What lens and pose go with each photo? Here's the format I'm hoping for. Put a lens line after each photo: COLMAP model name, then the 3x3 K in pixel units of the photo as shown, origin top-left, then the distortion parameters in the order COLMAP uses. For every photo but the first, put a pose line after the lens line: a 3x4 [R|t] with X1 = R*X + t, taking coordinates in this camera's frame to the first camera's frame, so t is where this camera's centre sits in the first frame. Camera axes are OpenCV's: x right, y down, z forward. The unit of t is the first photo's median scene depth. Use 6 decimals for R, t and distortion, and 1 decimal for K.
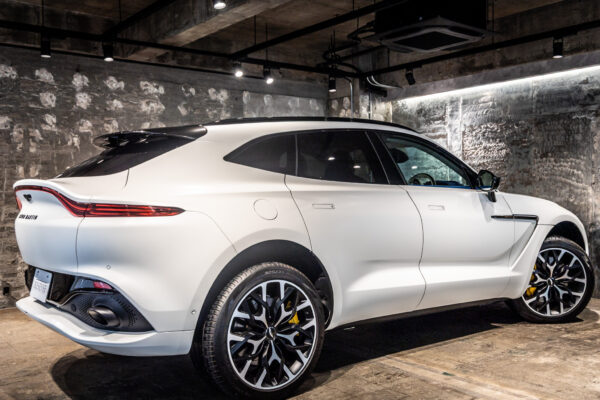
lens RADIAL K [[562.1, 0, 303.0], [0, 562.1, 205.9], [0, 0, 1]] dist [-0.036264, 0.000000]
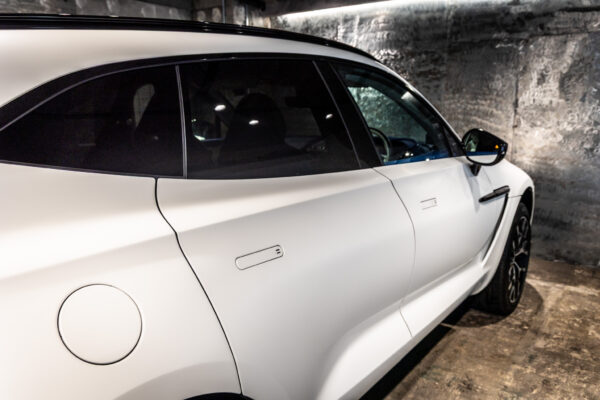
lens RADIAL K [[484.7, 0, 296.8], [0, 484.7, 199.8], [0, 0, 1]] dist [-0.023024, 0.022396]
pose [[0.961396, -0.043455, 0.271717, -0.015928], [-0.002529, 0.986014, 0.166641, -0.051276], [-0.275158, -0.160895, 0.947840, 0.358371]]
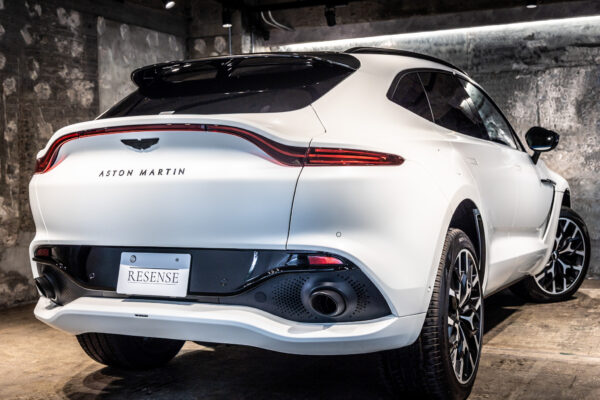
lens RADIAL K [[766.6, 0, 296.1], [0, 766.6, 196.5], [0, 0, 1]] dist [-0.012893, 0.000000]
pose [[0.901679, -0.014192, 0.432172, -0.369613], [0.015033, 0.999886, 0.001471, 0.025562], [-0.432144, 0.005171, 0.901790, 0.051739]]
